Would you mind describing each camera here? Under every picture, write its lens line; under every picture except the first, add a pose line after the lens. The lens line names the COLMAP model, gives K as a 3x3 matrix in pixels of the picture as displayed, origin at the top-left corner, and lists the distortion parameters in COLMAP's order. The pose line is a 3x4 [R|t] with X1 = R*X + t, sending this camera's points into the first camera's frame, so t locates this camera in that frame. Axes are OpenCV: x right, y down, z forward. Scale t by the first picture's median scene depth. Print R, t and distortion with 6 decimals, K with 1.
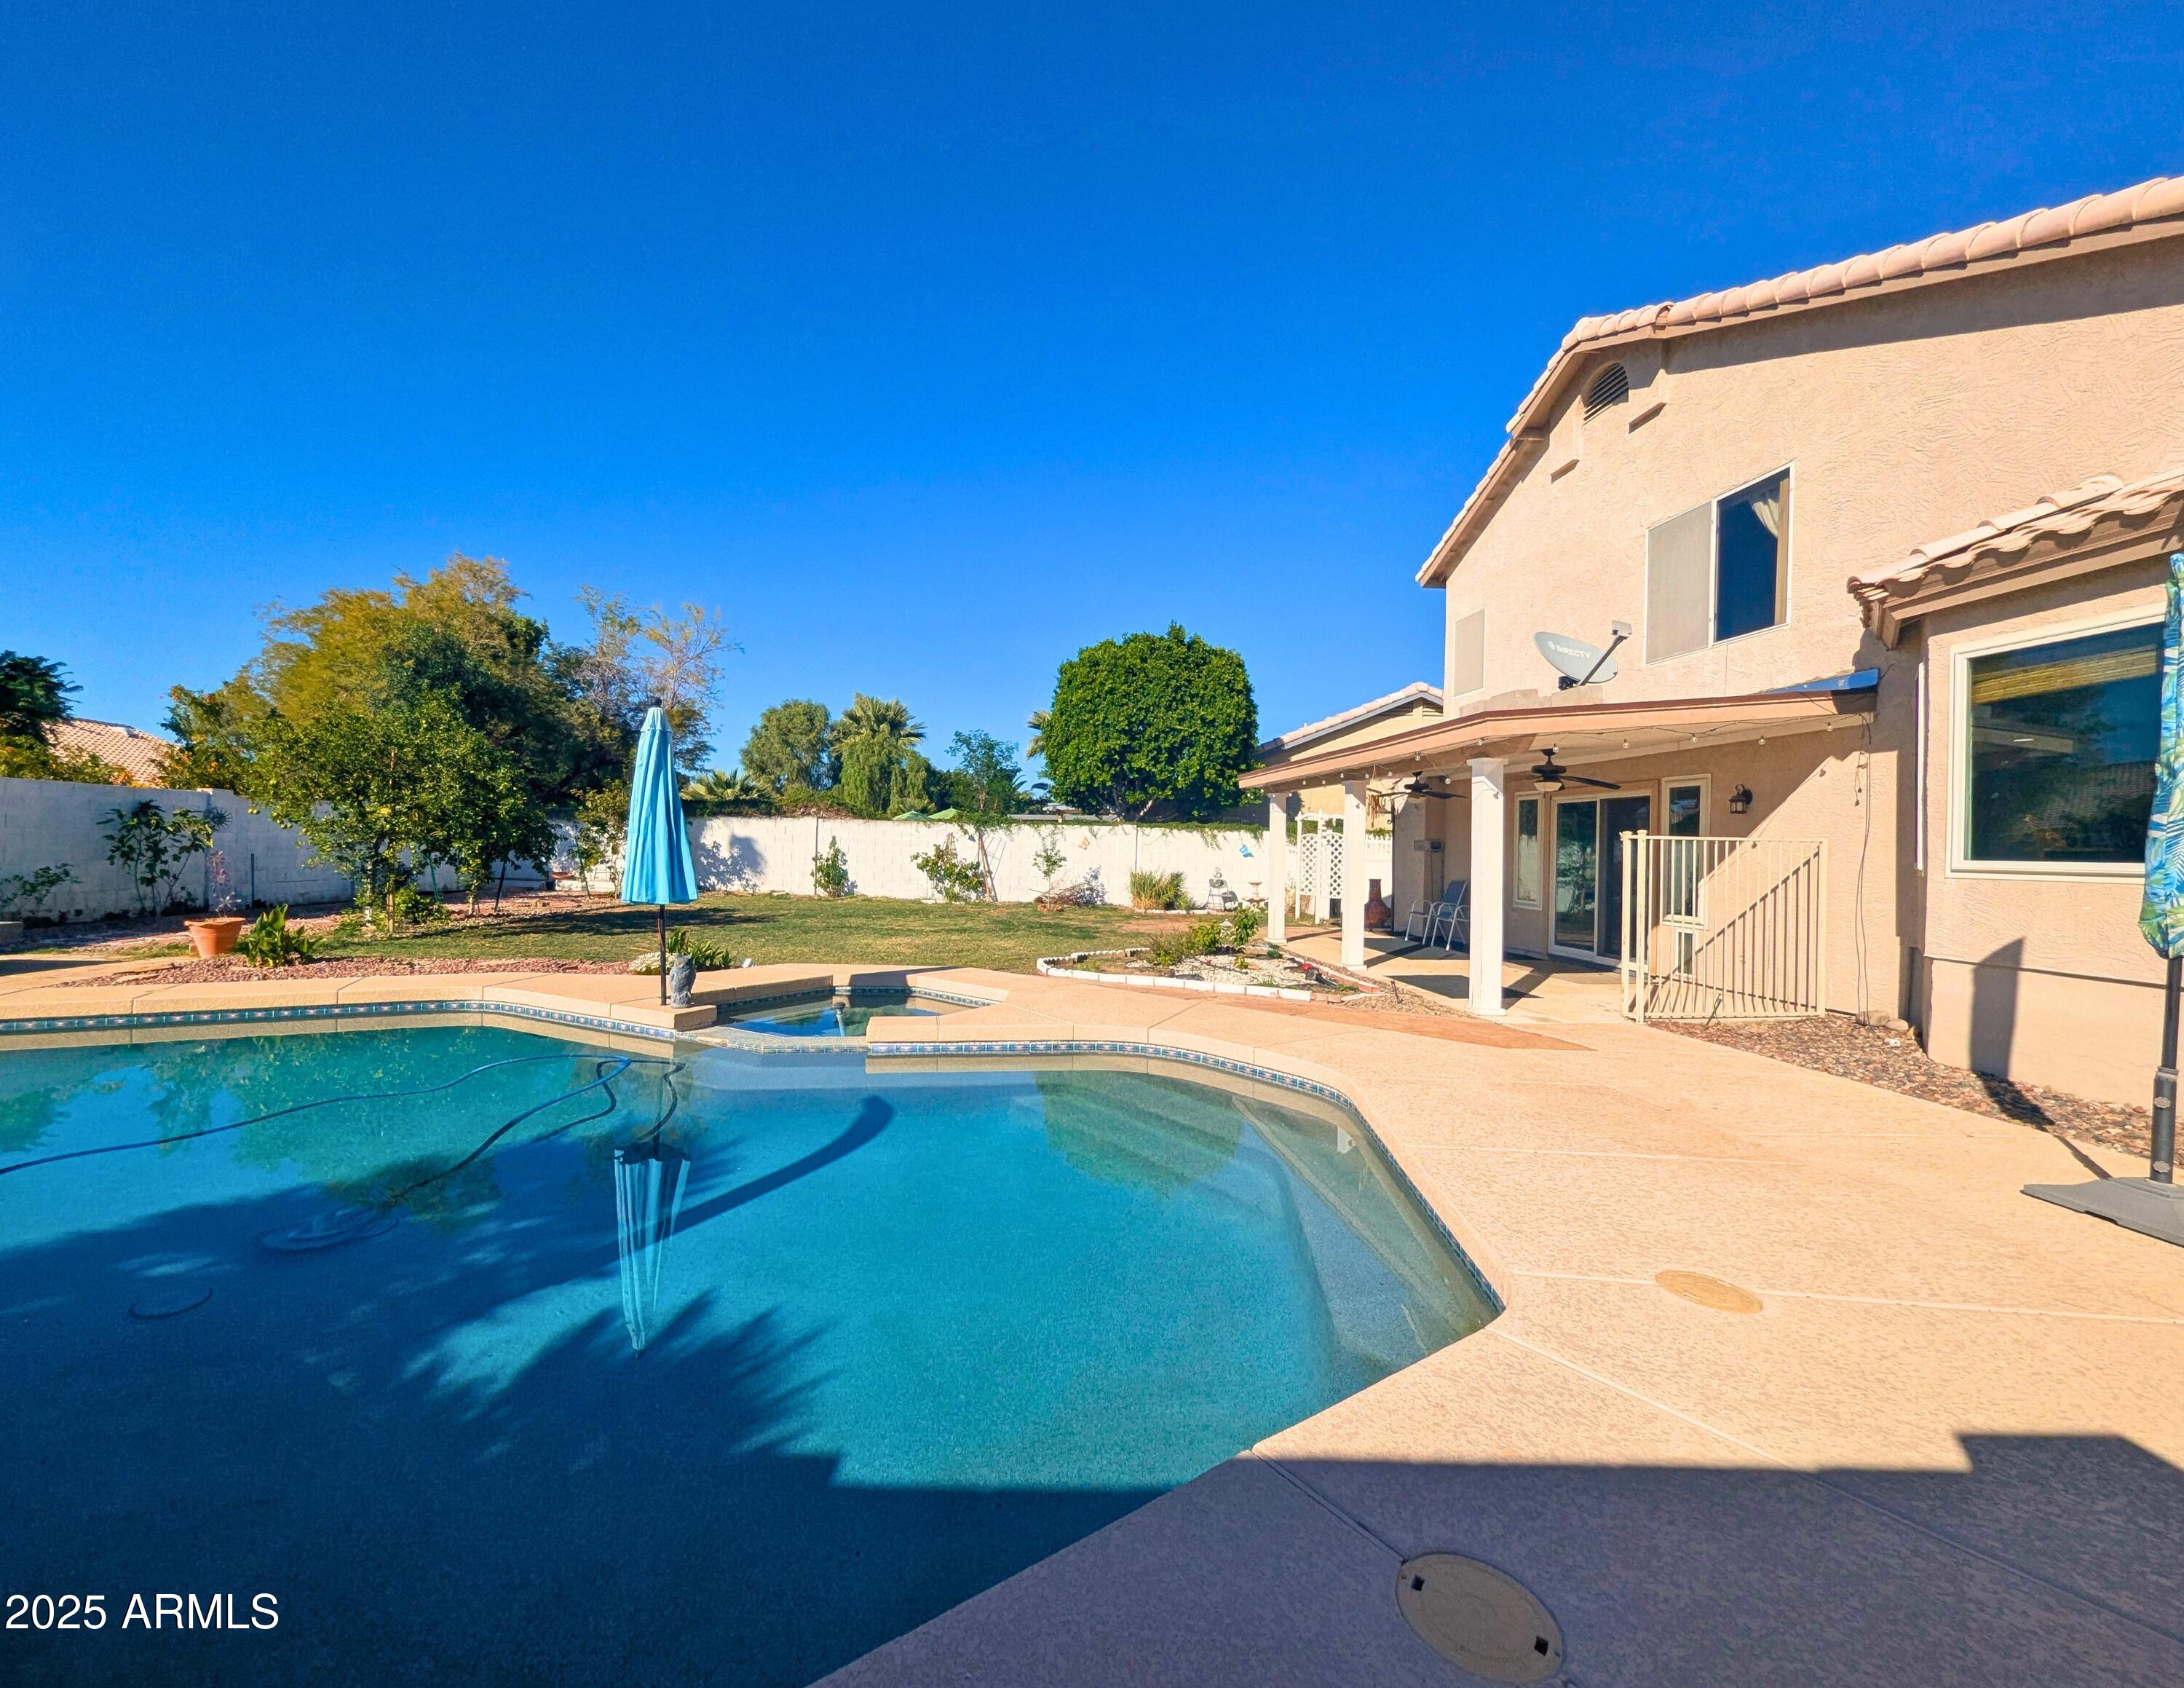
lens RADIAL K [[906.4, 0, 1053.2], [0, 906.4, 846.5], [0, 0, 1]] dist [0.003710, -0.000096]
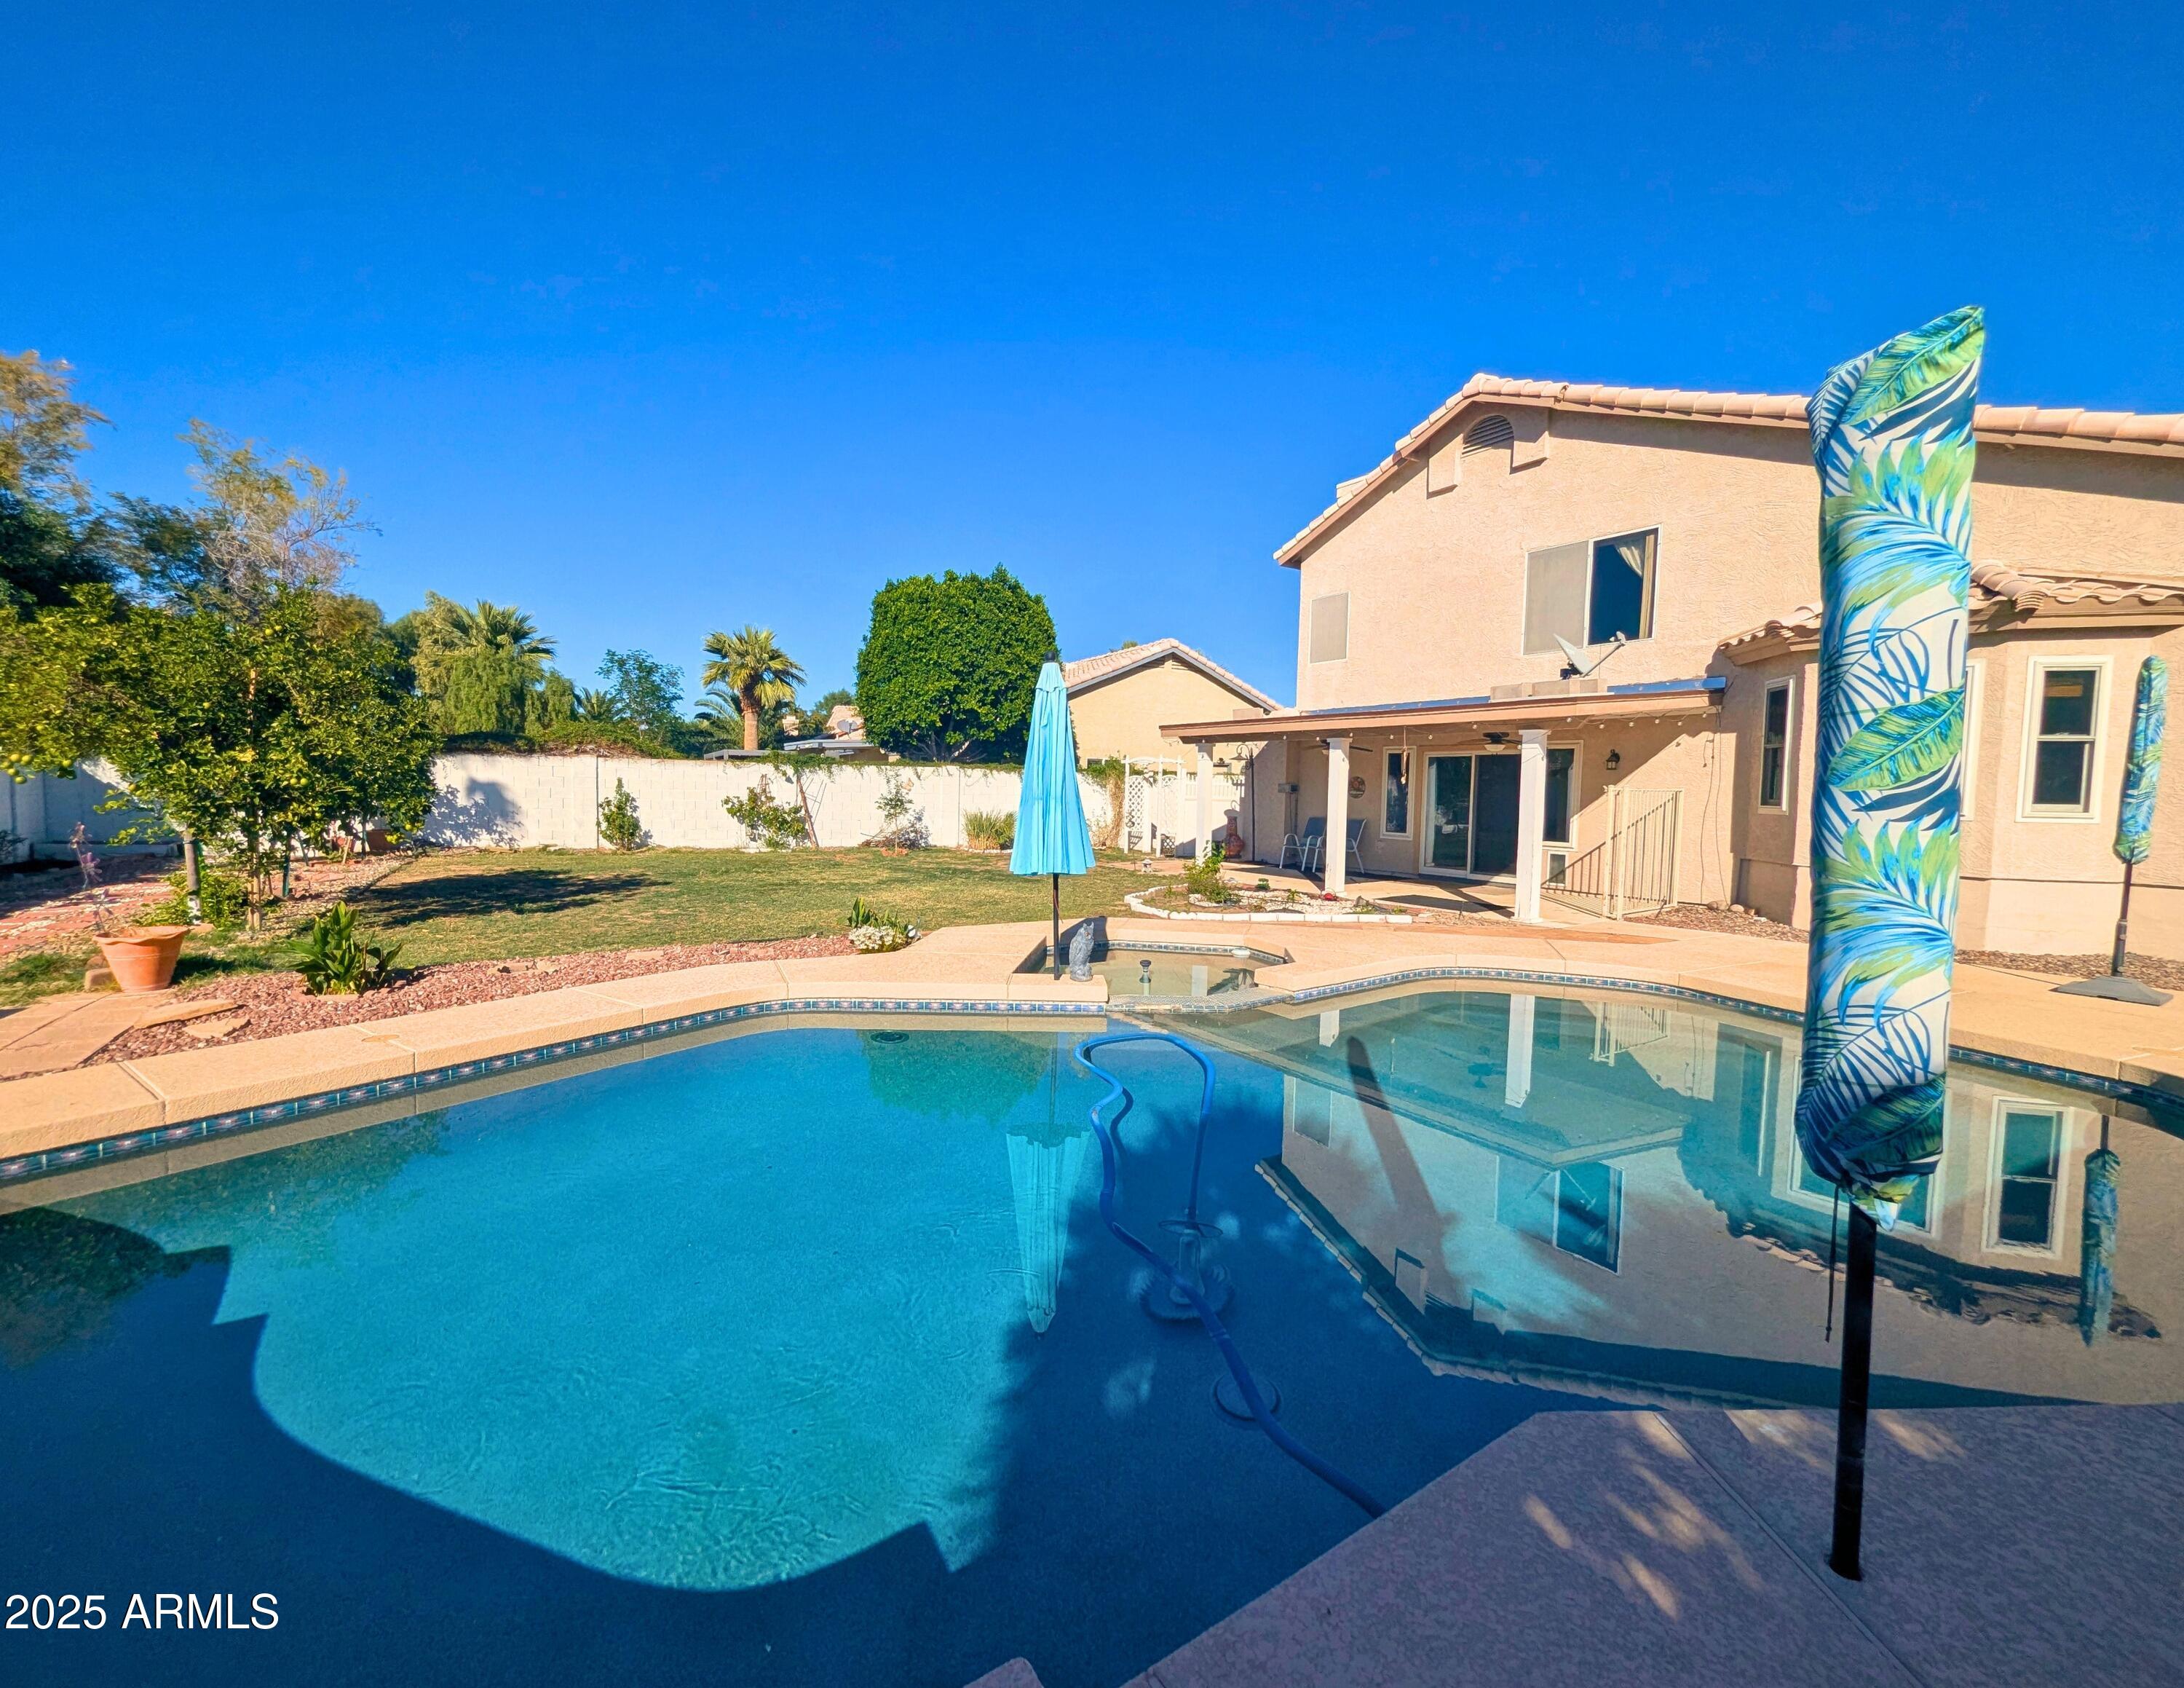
lens RADIAL K [[906.4, 0, 1062.6], [0, 906.4, 846.3], [0, 0, 1]] dist [0.003710, -0.000096]
pose [[0.886731, -0.038844, 0.460650, -0.280692], [0.003686, 0.997026, 0.076978, -0.012564], [-0.462270, -0.066561, 0.884237, 0.054965]]
